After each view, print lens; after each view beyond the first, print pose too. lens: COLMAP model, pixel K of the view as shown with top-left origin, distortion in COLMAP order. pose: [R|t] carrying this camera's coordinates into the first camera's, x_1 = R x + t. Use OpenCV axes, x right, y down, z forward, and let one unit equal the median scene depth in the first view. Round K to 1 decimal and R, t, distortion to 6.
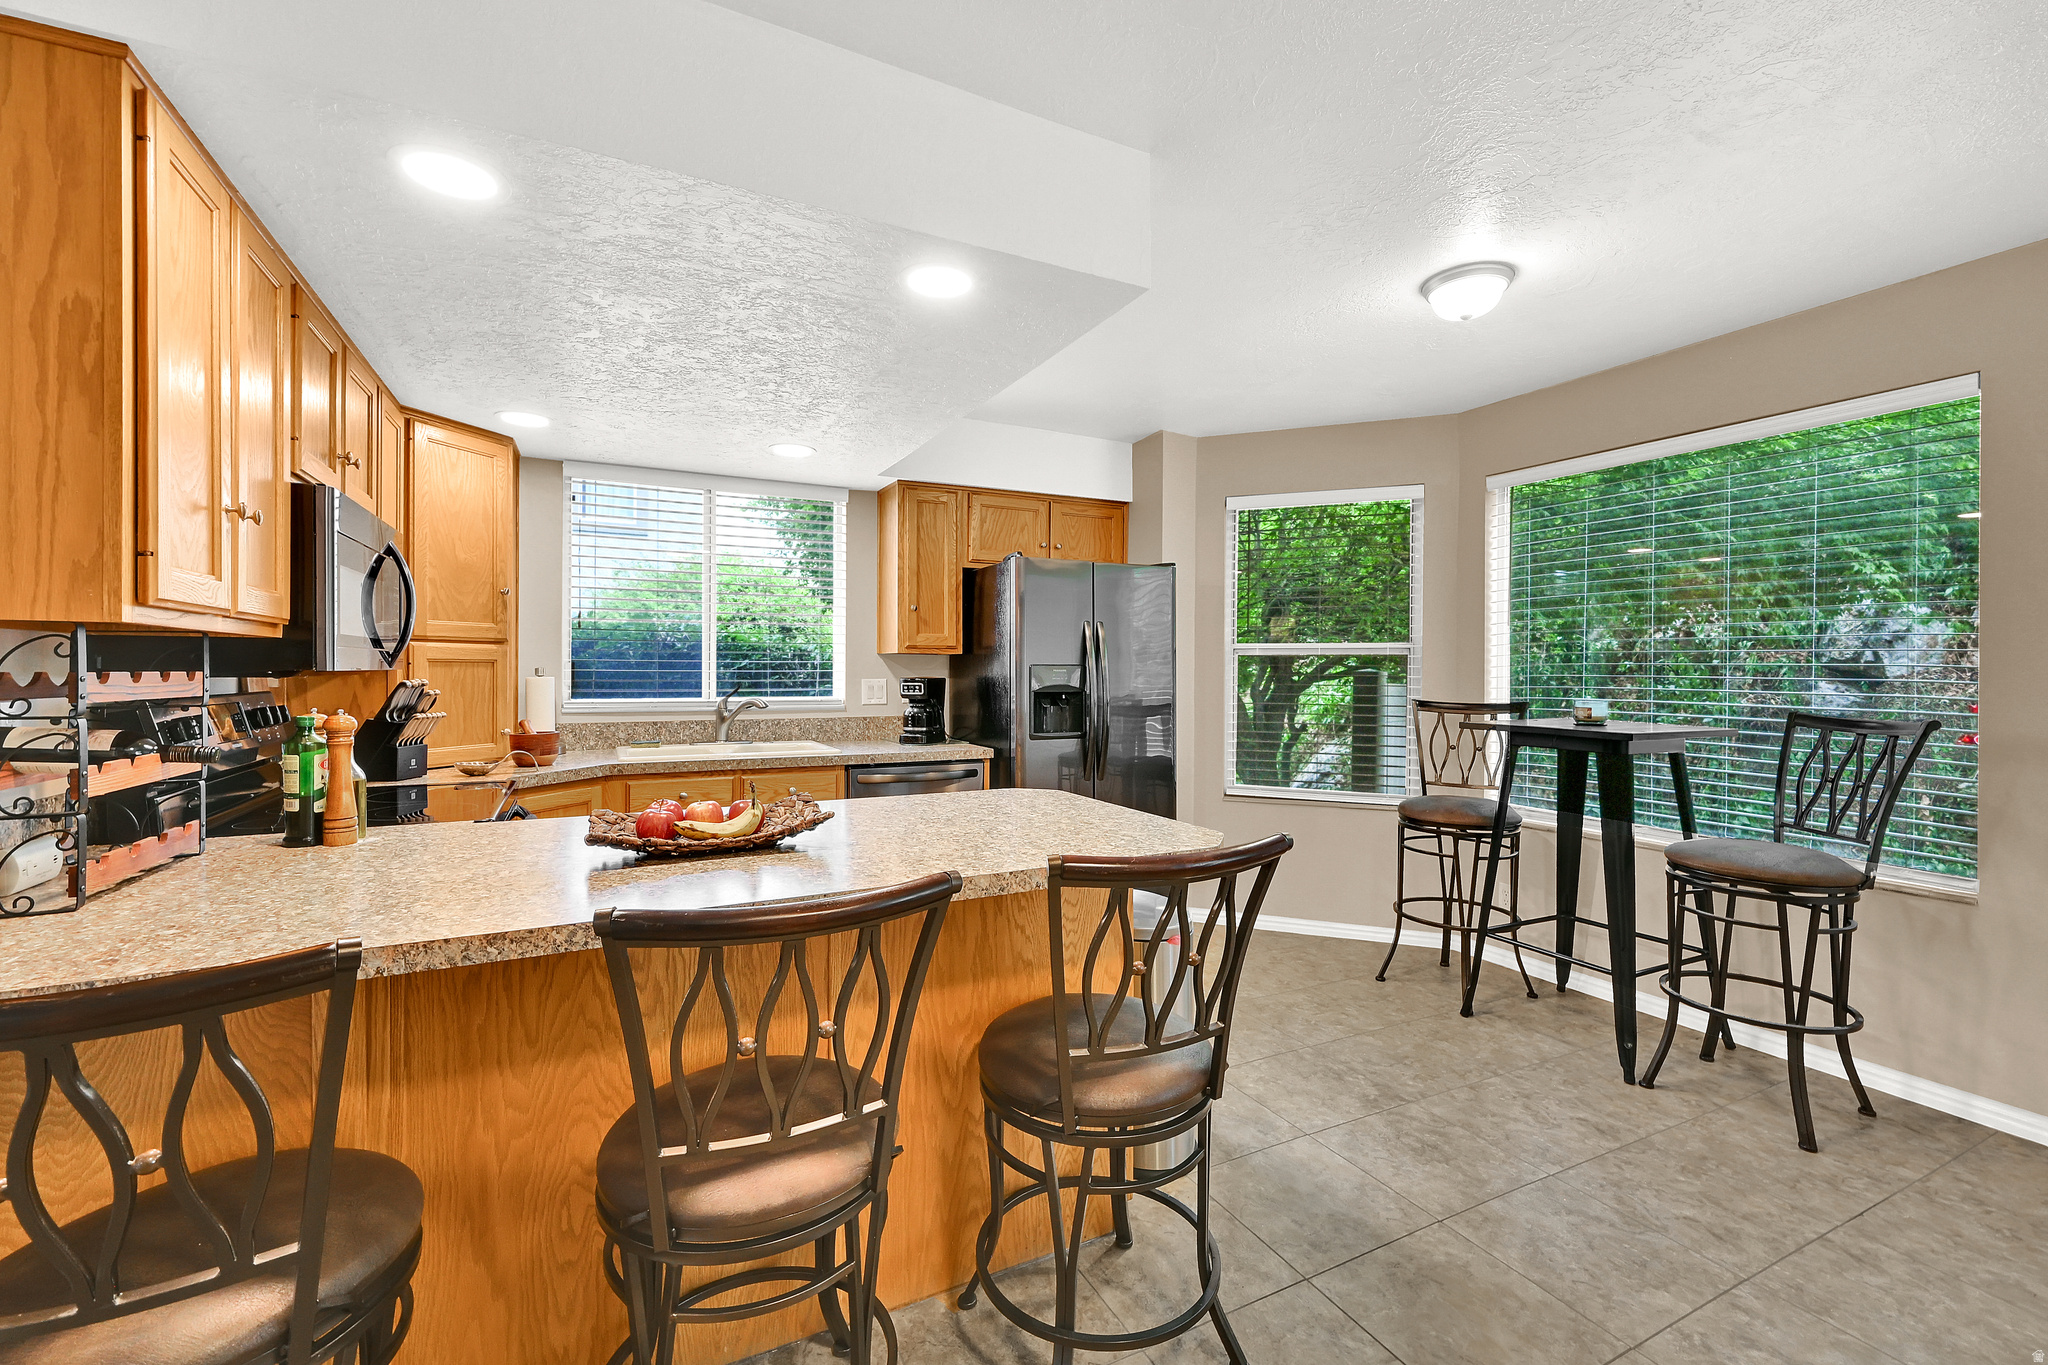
lens RADIAL K [[856.0, 0, 1030.0], [0, 856.0, 674.9], [0, 0, 1]] dist [-0.000130, -0.000528]
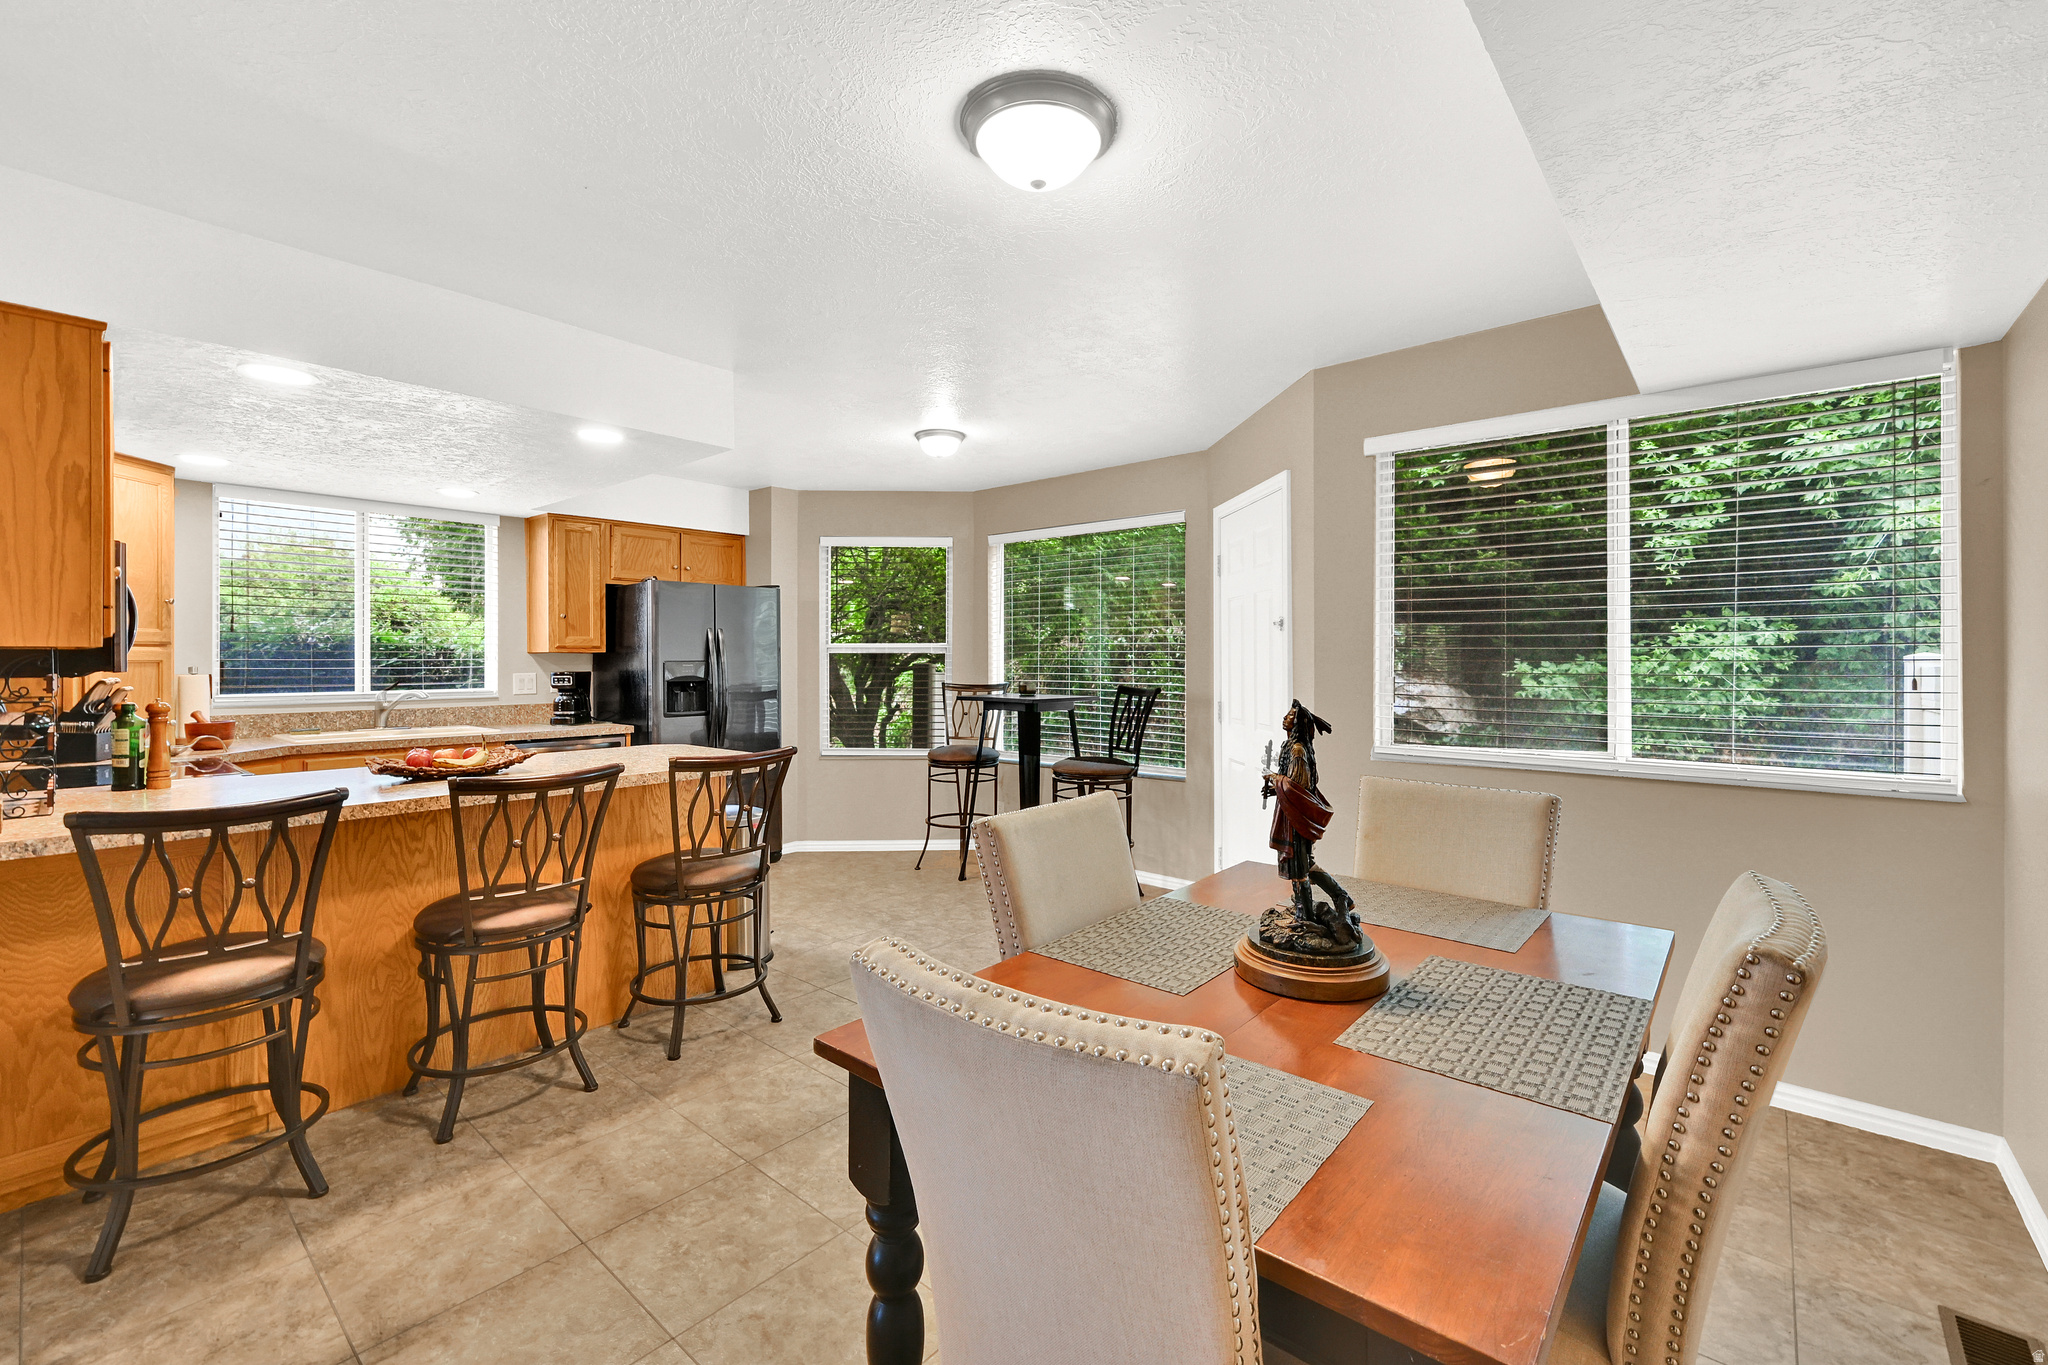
lens RADIAL K [[856.0, 0, 1027.4], [0, 856.0, 659.8], [0, 0, 1]] dist [-0.000130, -0.000528]
pose [[0.922734, -0.005274, 0.385401, 0.009709], [0.007625, 0.999960, -0.004574, -0.004419], [-0.385362, 0.007160, 0.922738, -0.496855]]
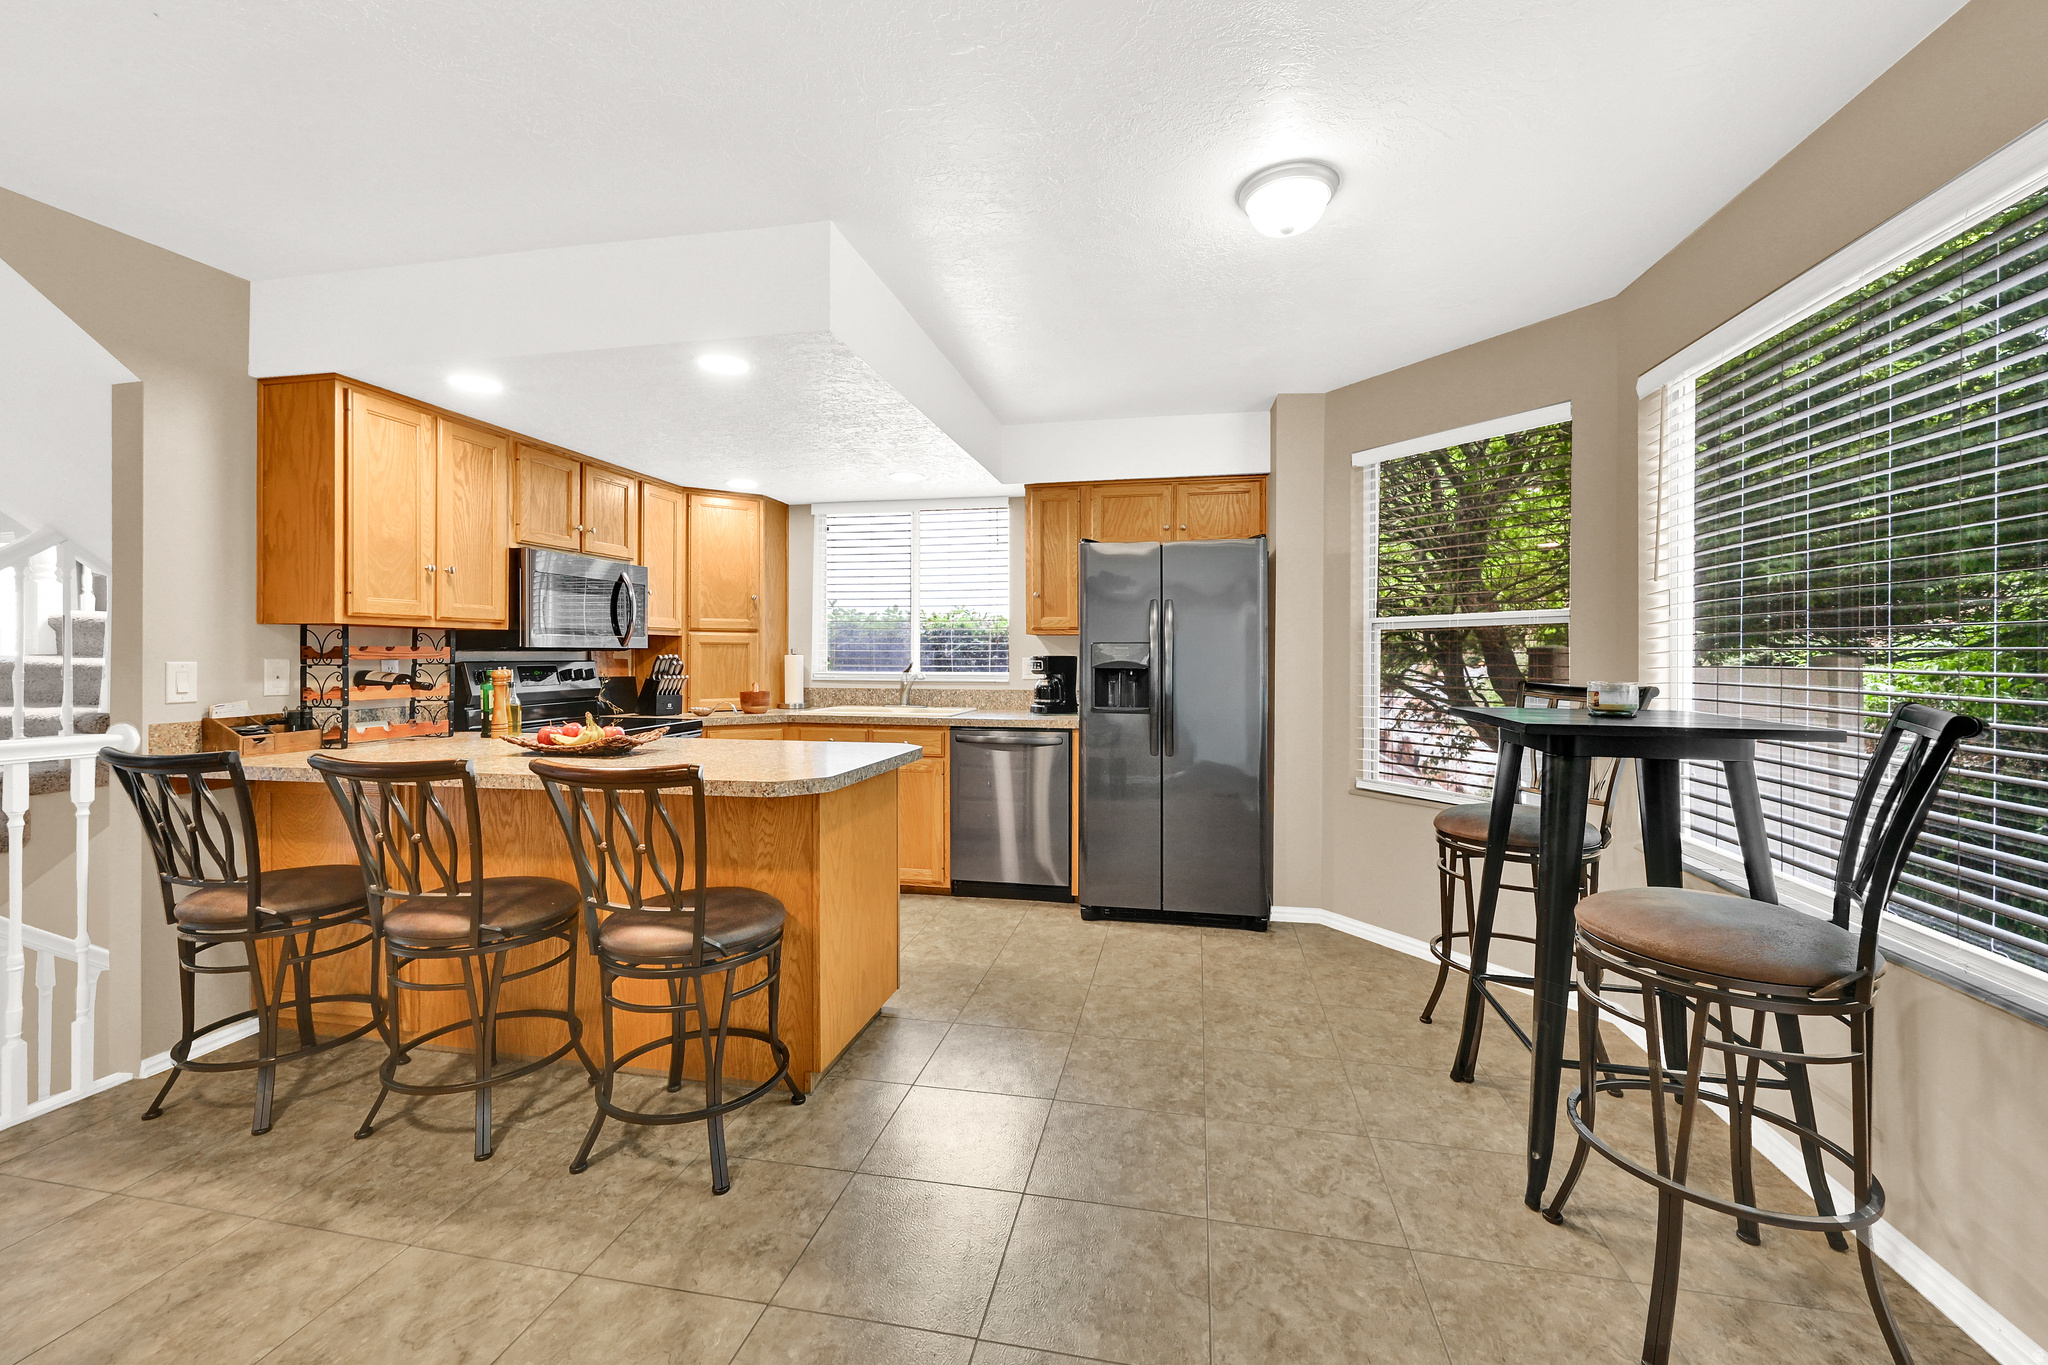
lens RADIAL K [[823.2, 0, 1019.7], [0, 823.2, 660.0], [0, 0, 1]] dist [0.001191, 0.000130]
pose [[0.785413, 0.001570, -0.618970, 0.630696], [-0.002827, 0.999995, -0.001051, 0.012078], [0.618965, 0.002575, 0.785414, 0.144987]]
